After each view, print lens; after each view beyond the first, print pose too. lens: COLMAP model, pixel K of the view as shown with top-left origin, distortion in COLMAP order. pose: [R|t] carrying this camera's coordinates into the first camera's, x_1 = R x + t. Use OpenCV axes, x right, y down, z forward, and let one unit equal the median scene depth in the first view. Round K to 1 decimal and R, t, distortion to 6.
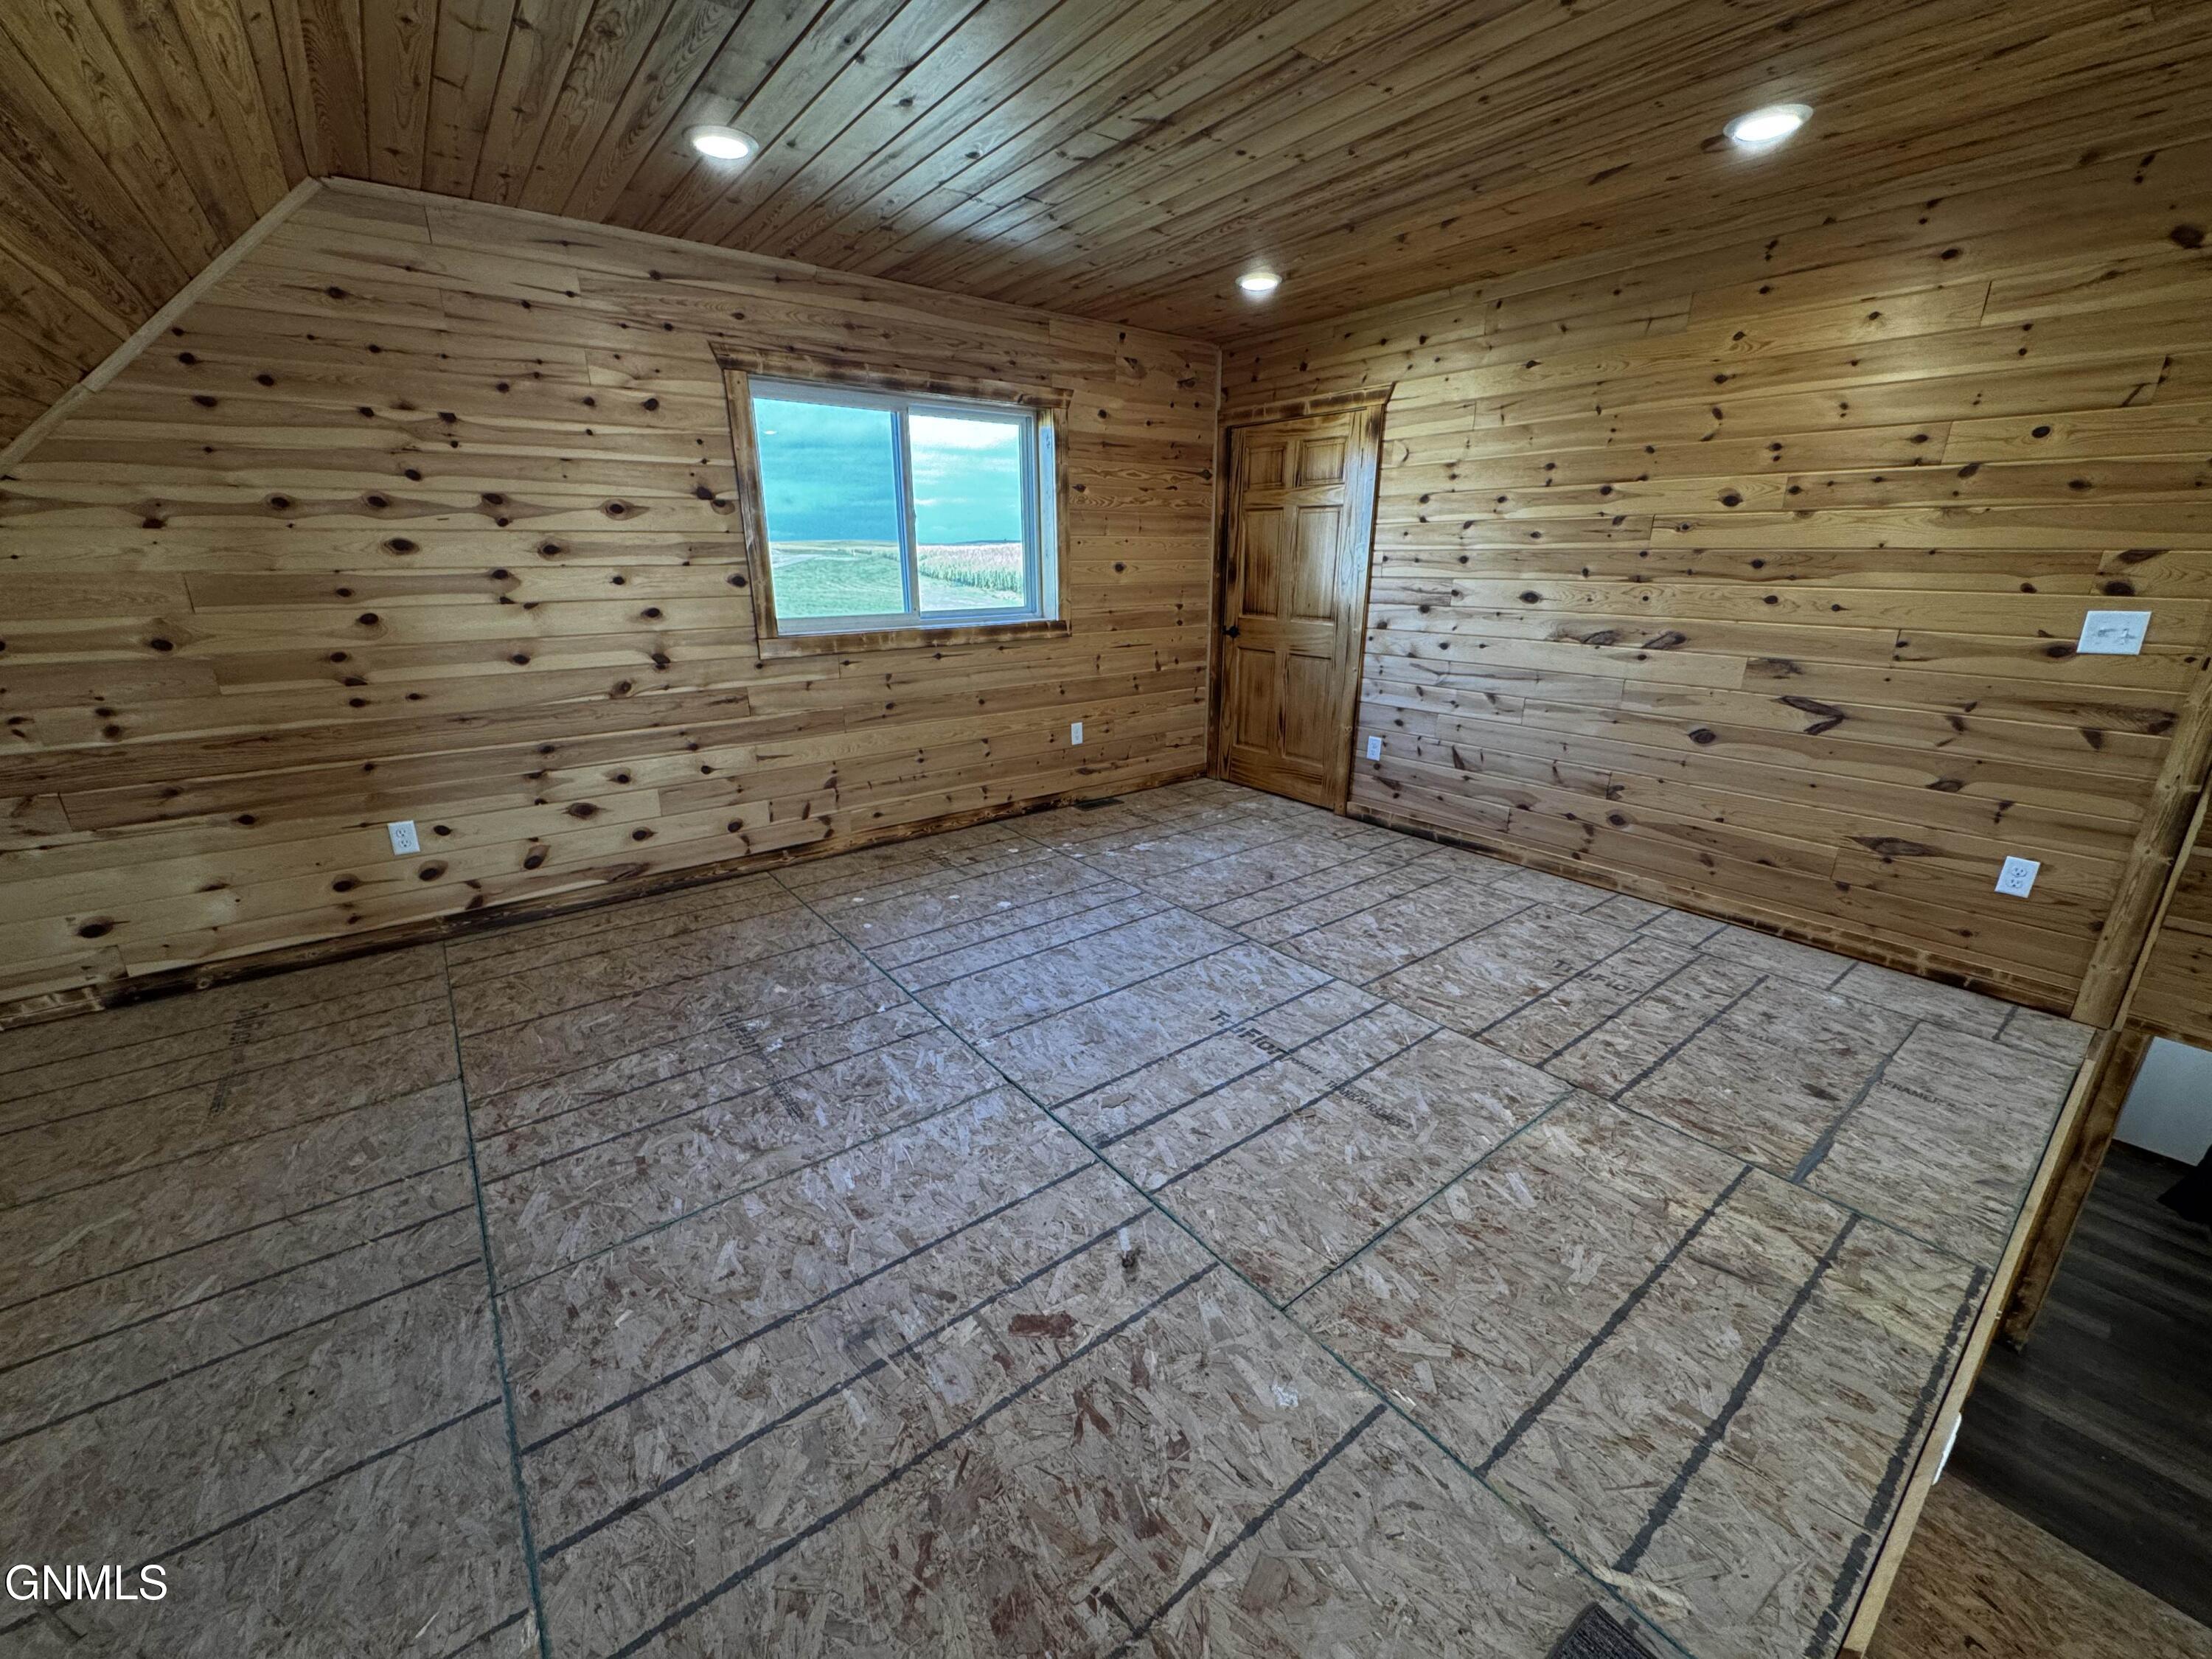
lens RADIAL K [[884.1, 0, 1118.4], [0, 884.1, 831.3], [0, 0, 1]] dist [-0.003040, -0.000070]
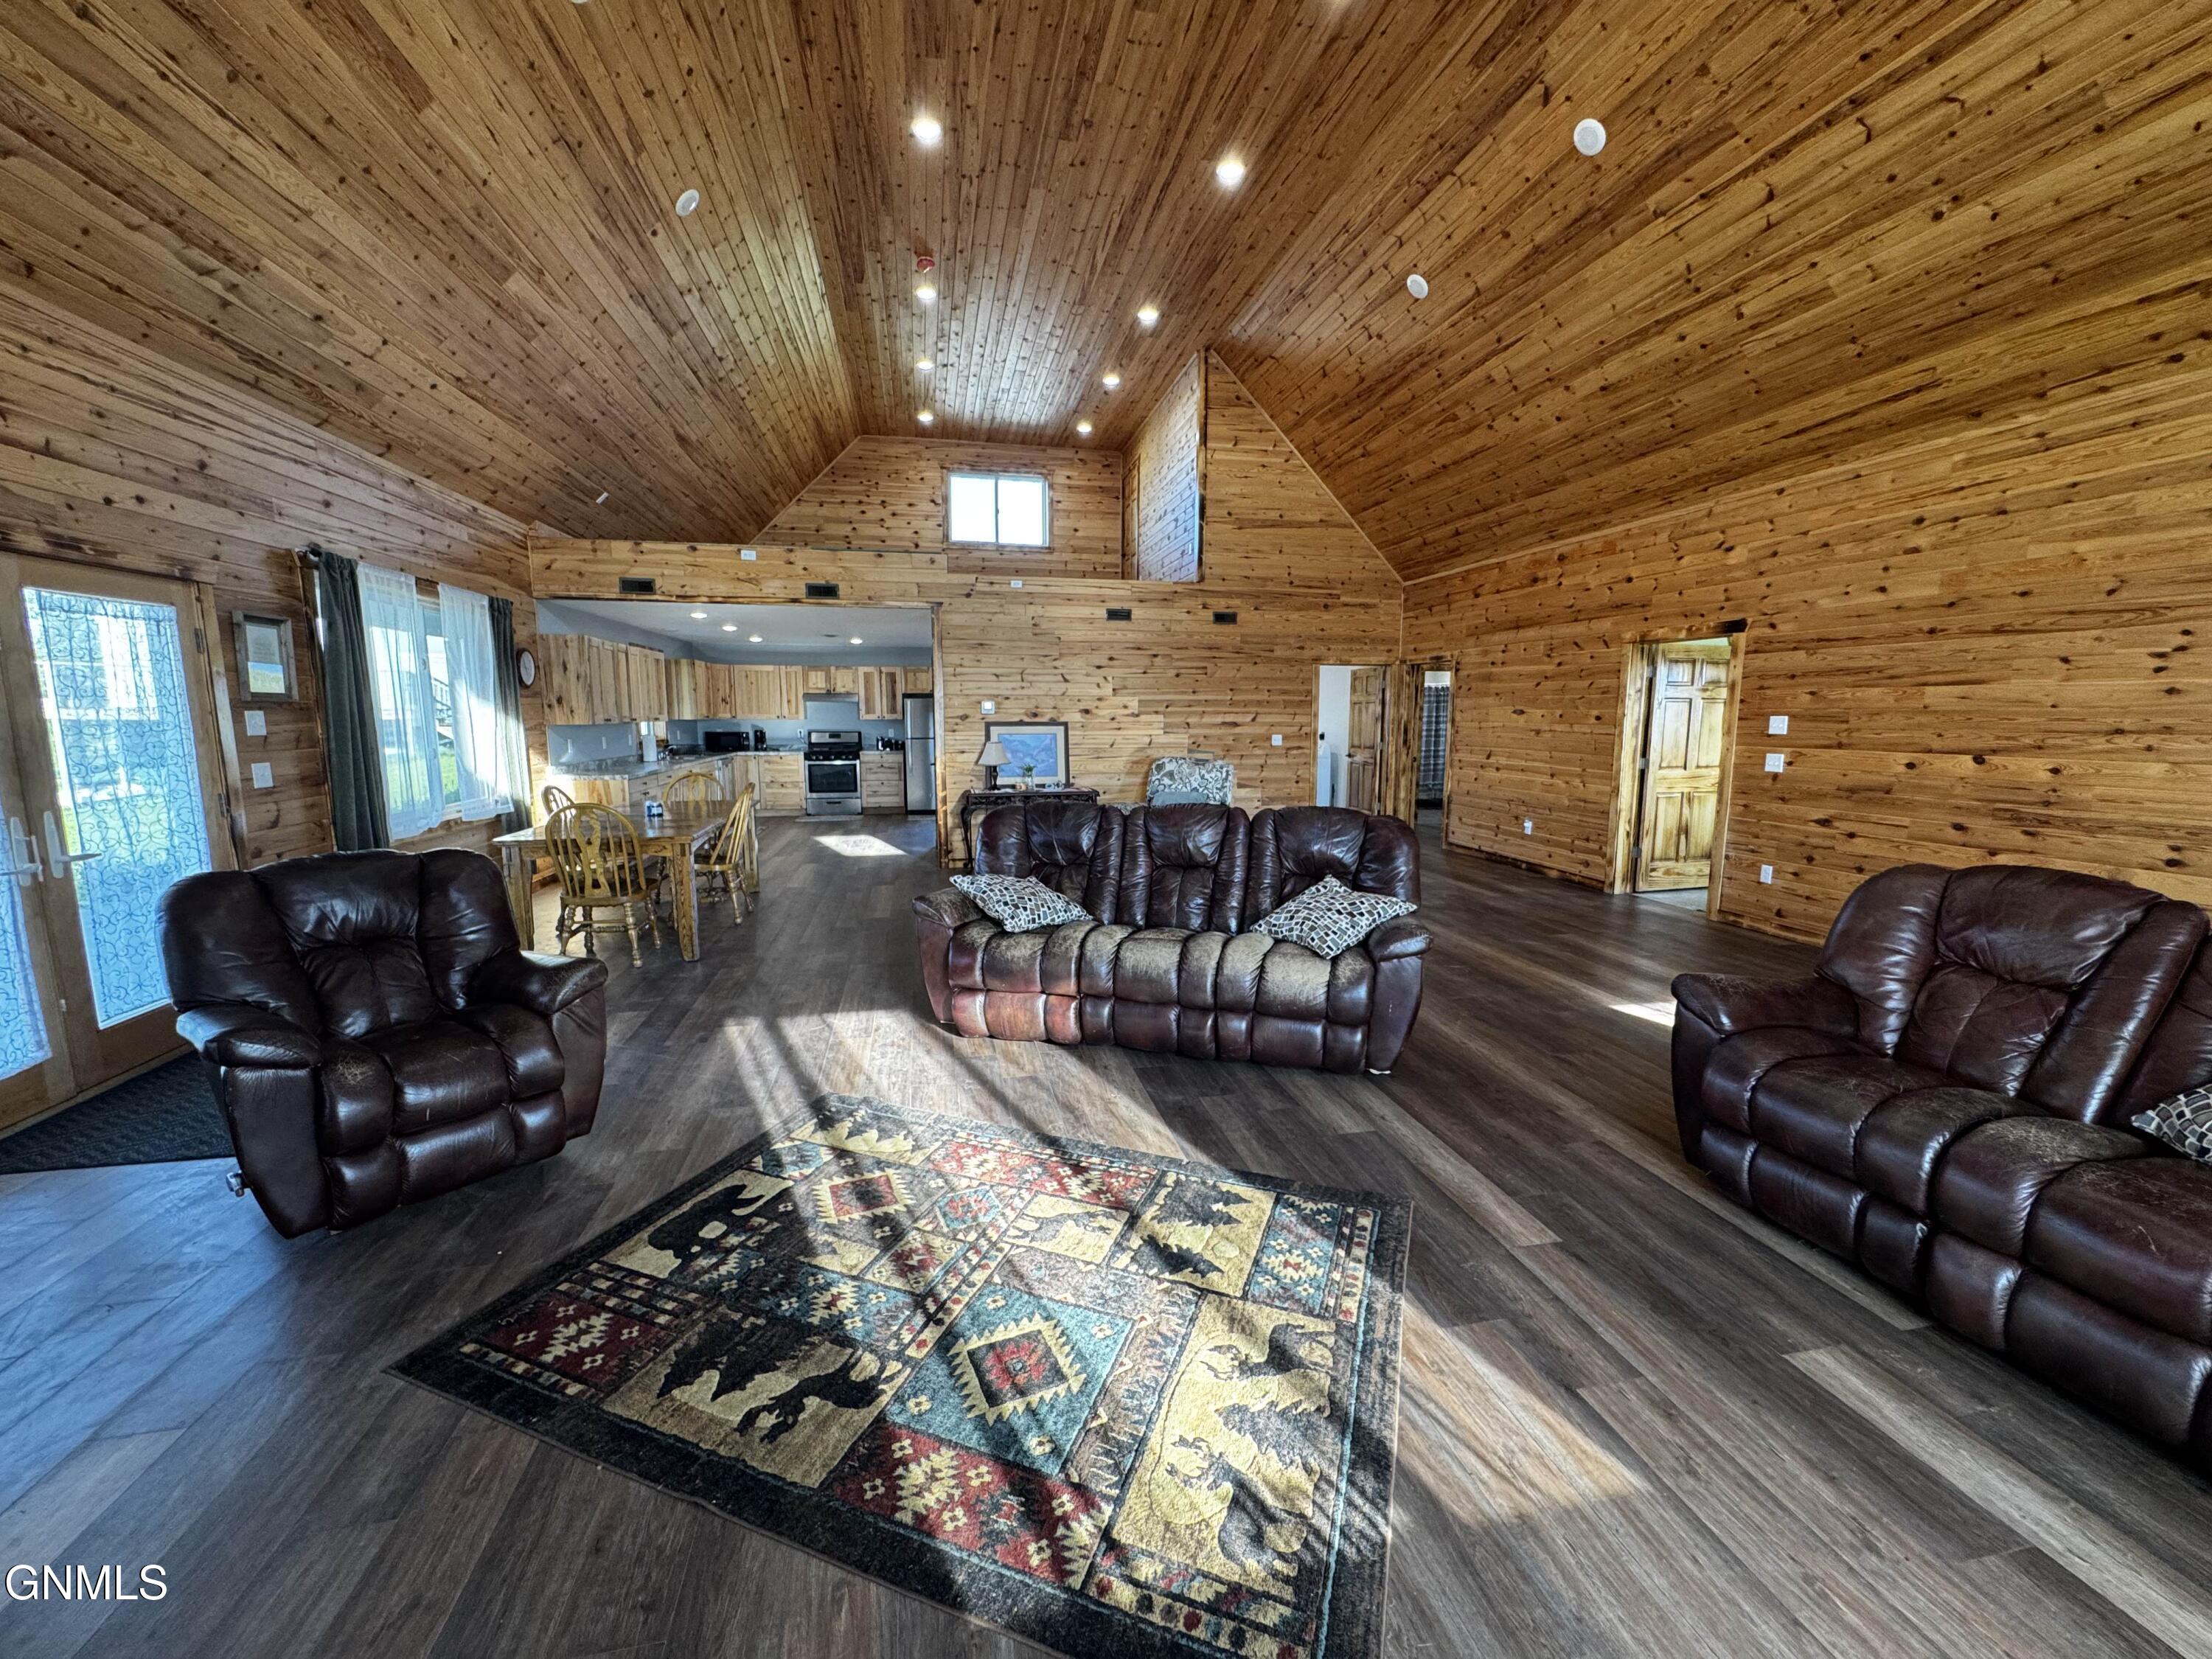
lens RADIAL K [[884.1, 0, 1111.9], [0, 884.1, 832.2], [0, 0, 1]] dist [-0.003040, -0.000070]
pose [[0.899162, 0.058945, -0.433628, 2.171864], [-0.132309, 0.981131, -0.140984, 1.606865], [0.417135, 0.184141, 0.889995, -1.980335]]
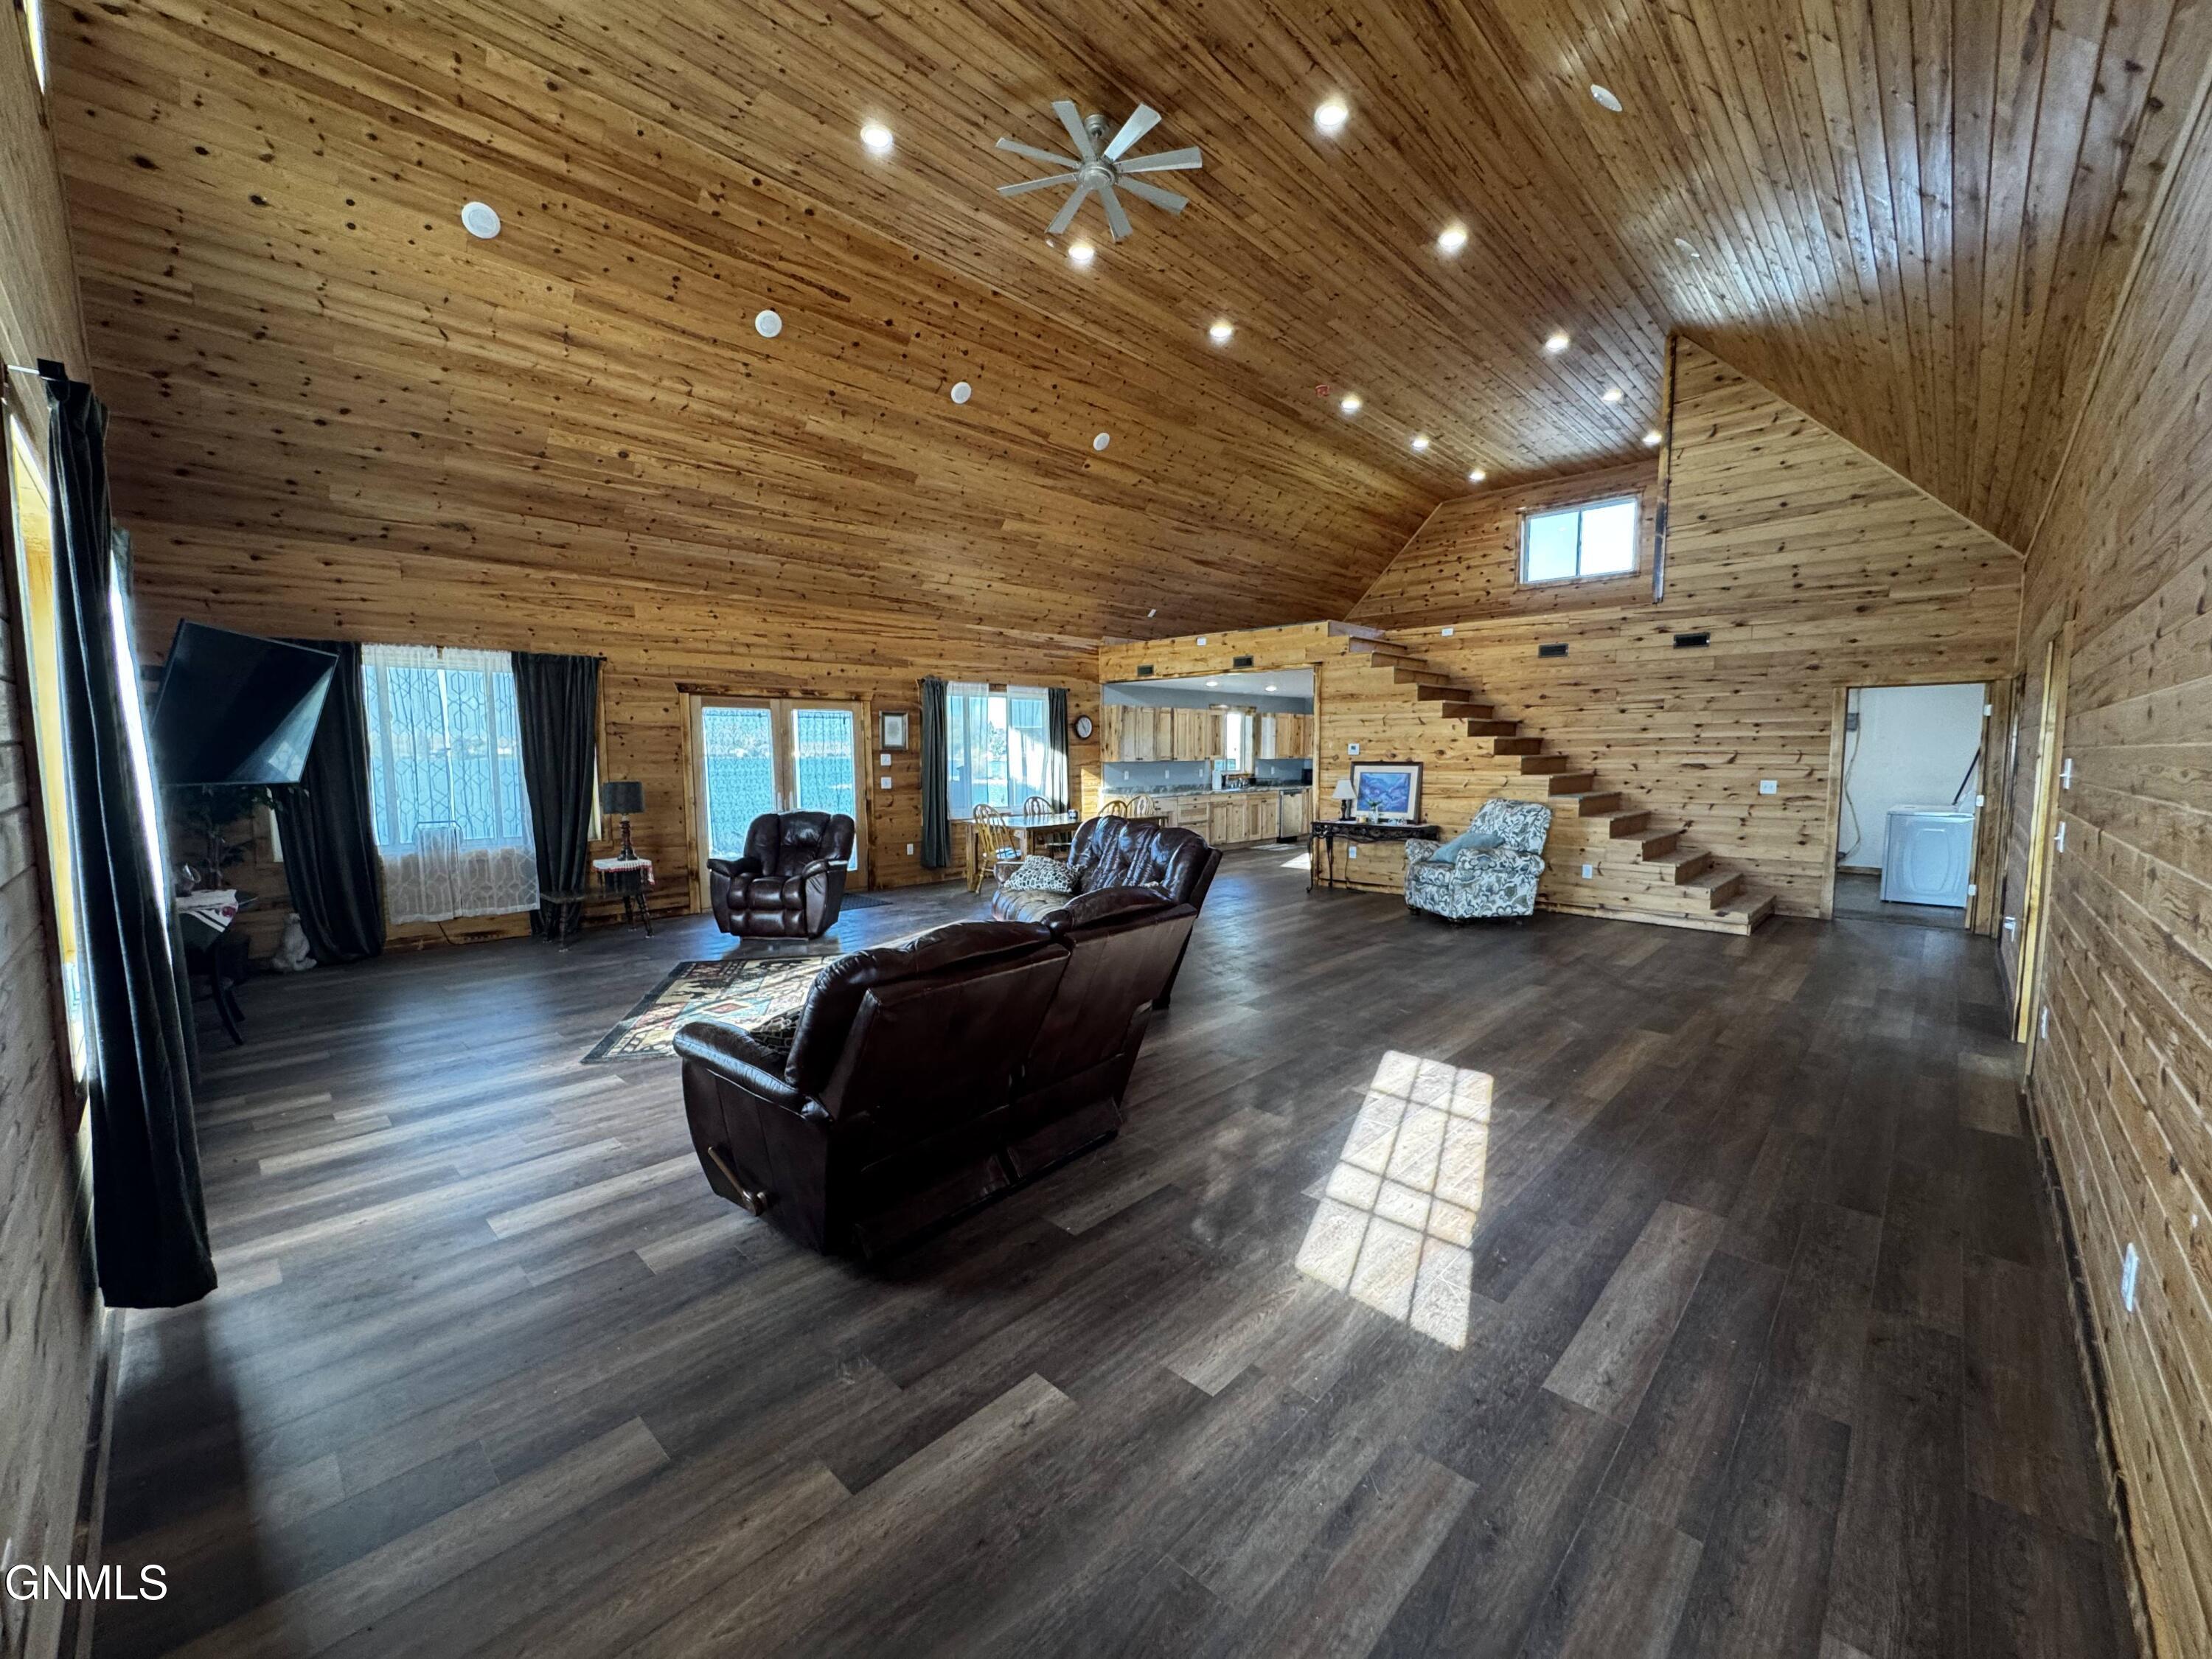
lens RADIAL K [[884.1, 0, 1103.7], [0, 884.1, 835.6], [0, 0, 1]] dist [-0.003040, -0.000070]
pose [[0.144952, 0.091090, -0.985237, 3.592679], [-0.295615, 0.954259, 0.044733, 1.307059], [0.944246, 0.284767, 0.165250, -1.042186]]
